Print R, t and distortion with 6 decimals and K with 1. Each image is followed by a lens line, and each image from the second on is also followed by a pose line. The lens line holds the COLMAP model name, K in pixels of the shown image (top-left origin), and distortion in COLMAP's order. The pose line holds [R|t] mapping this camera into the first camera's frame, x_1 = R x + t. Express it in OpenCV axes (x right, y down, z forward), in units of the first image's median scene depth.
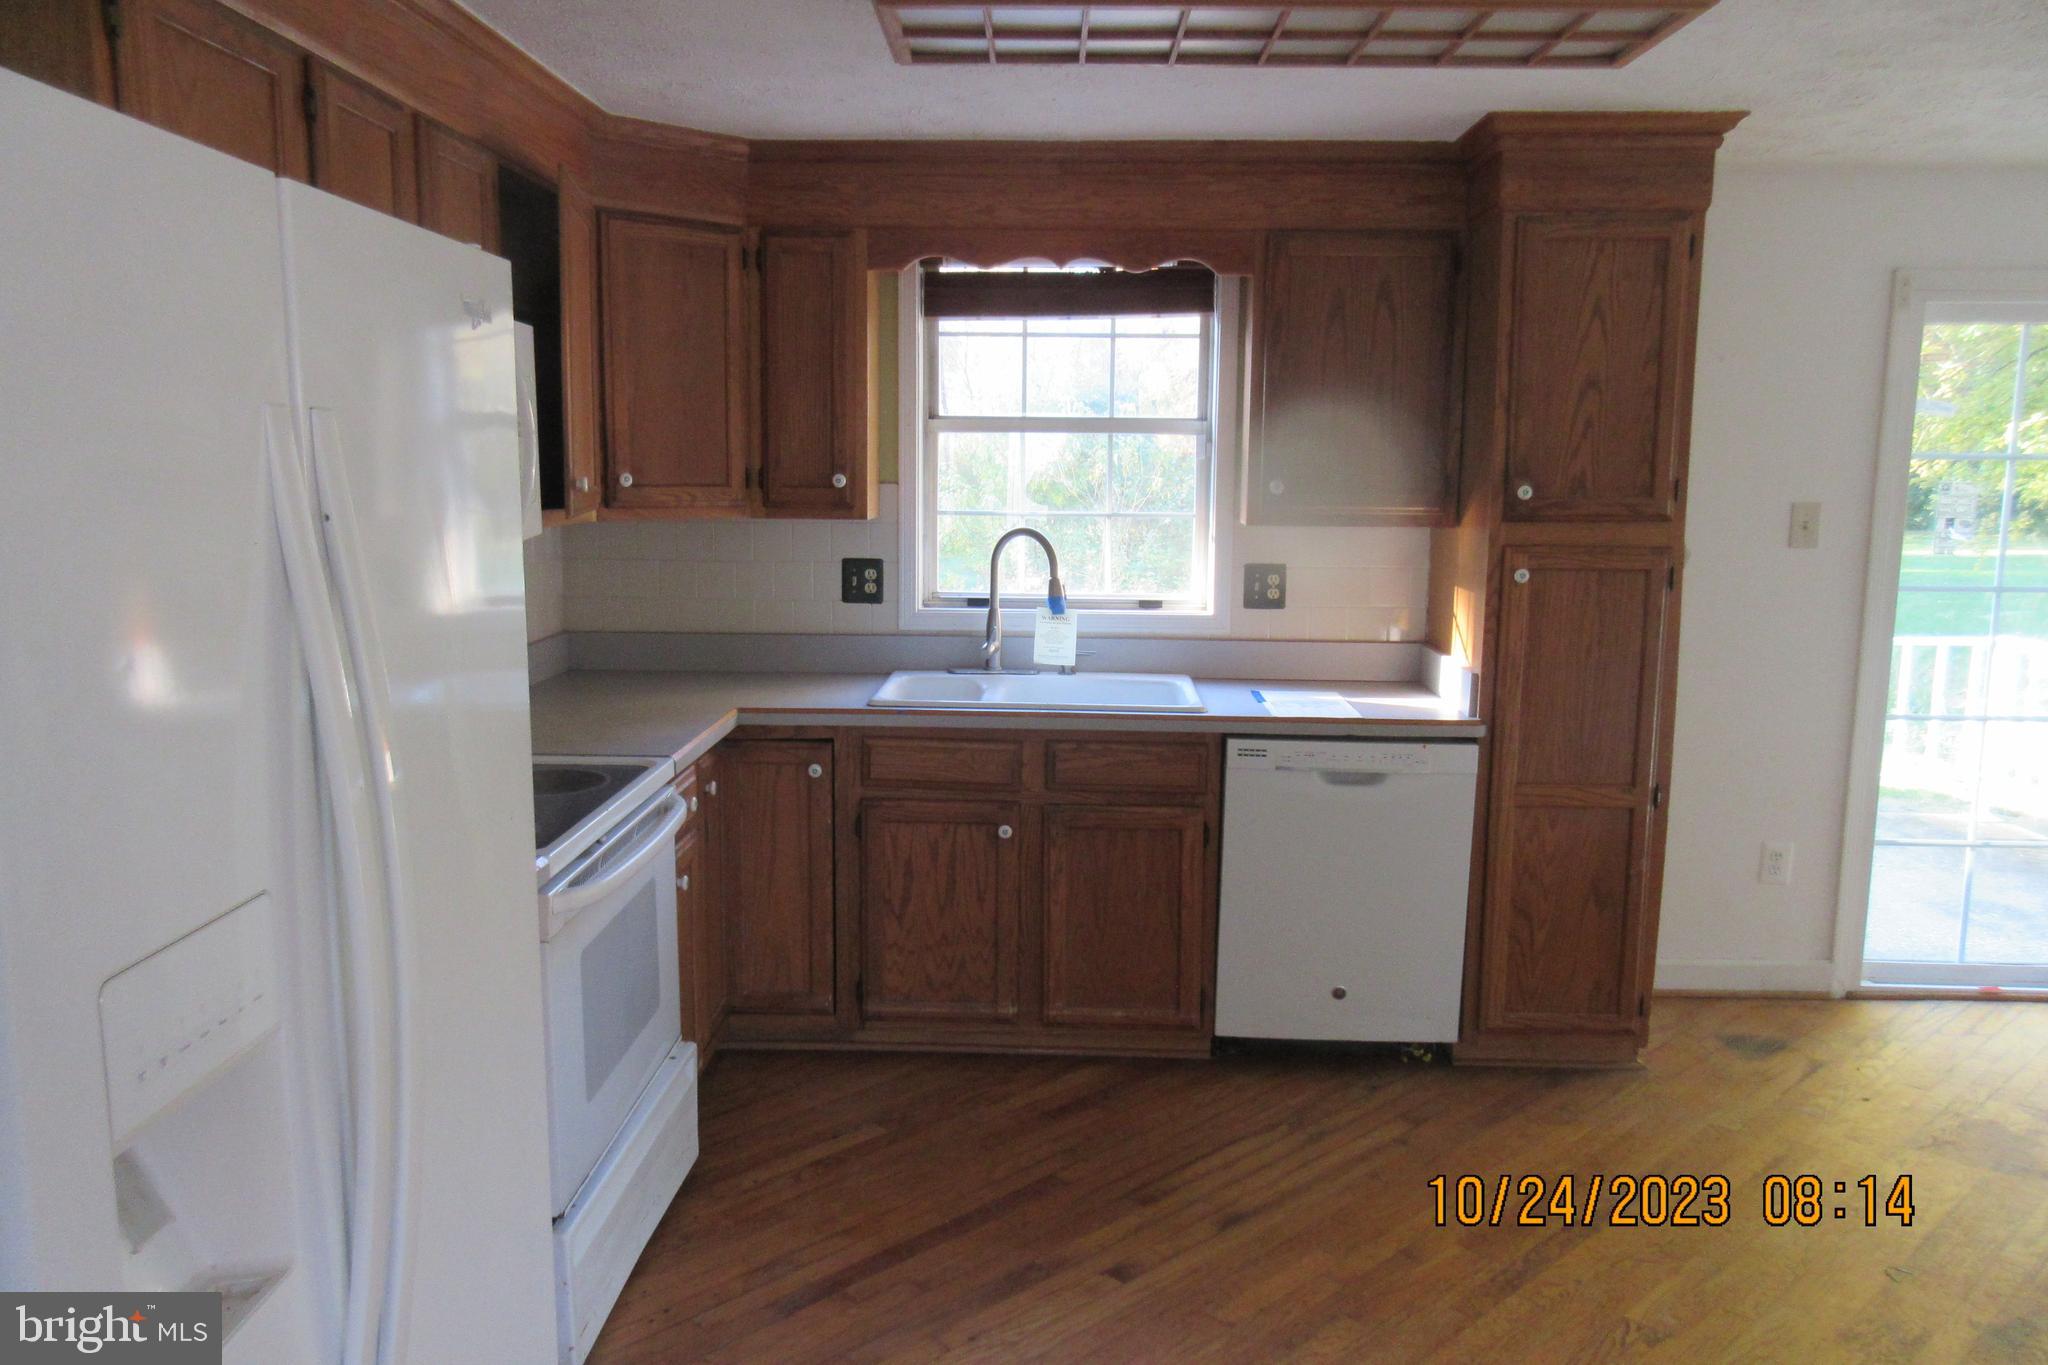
lens RADIAL K [[1527.8, 0, 1023.2], [0, 1527.8, 684.7], [0, 0, 1]] dist [0.001045, -0.000827]
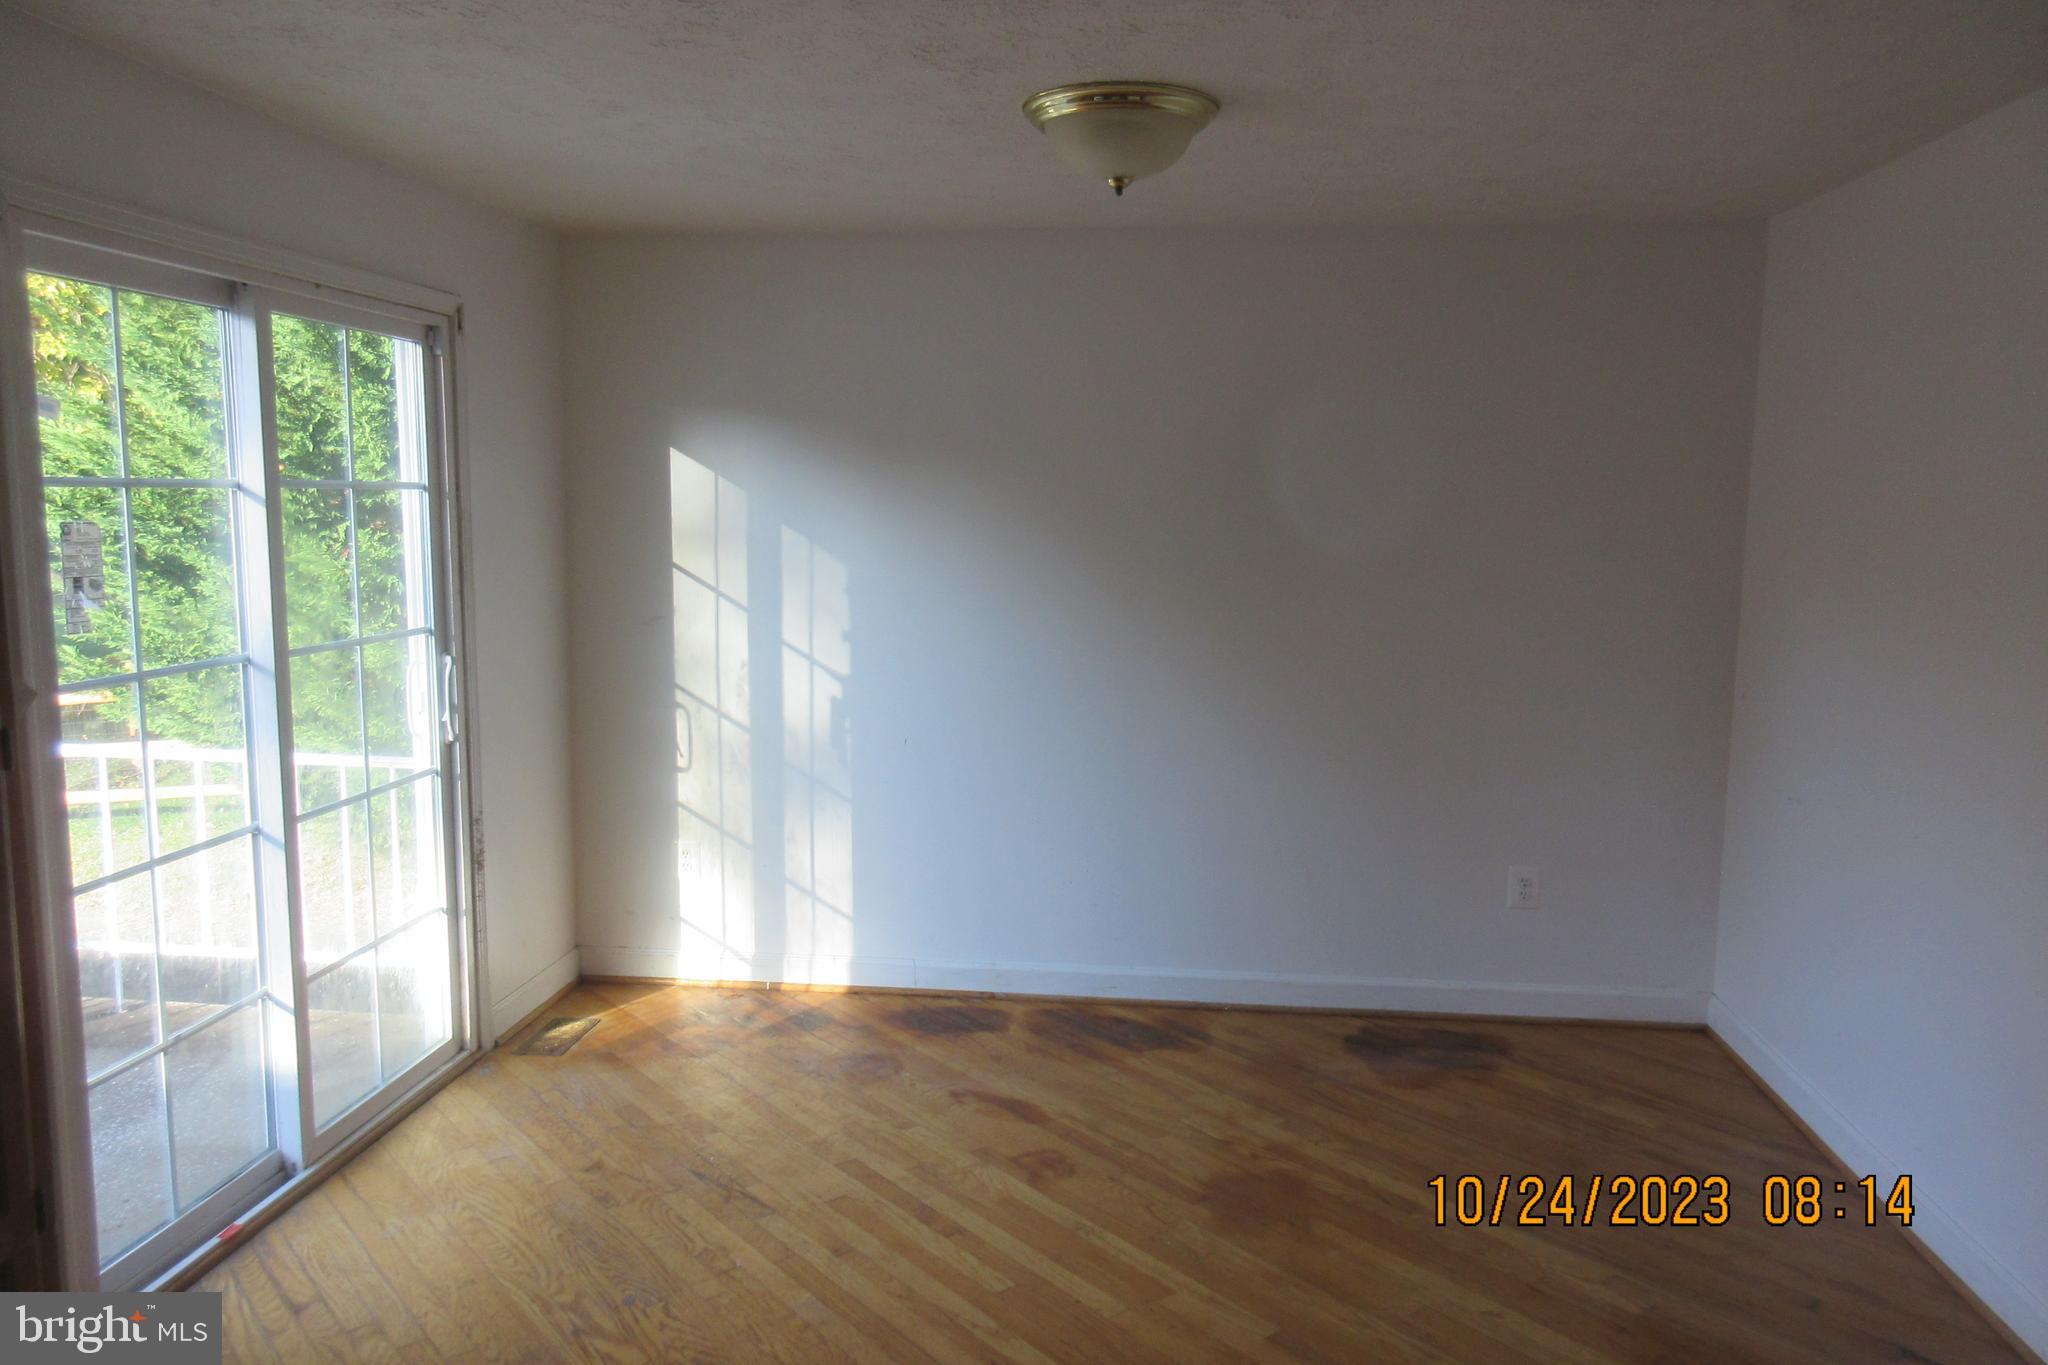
lens RADIAL K [[1527.8, 0, 1024.0], [0, 1527.8, 680.8], [0, 0, 1]] dist [0.001045, -0.000827]
pose [[0.091435, -0.129196, 0.987395, -0.000229], [0.139364, 0.983450, 0.115775, -0.085172], [-0.986011, 0.127021, 0.107927, 0.540965]]
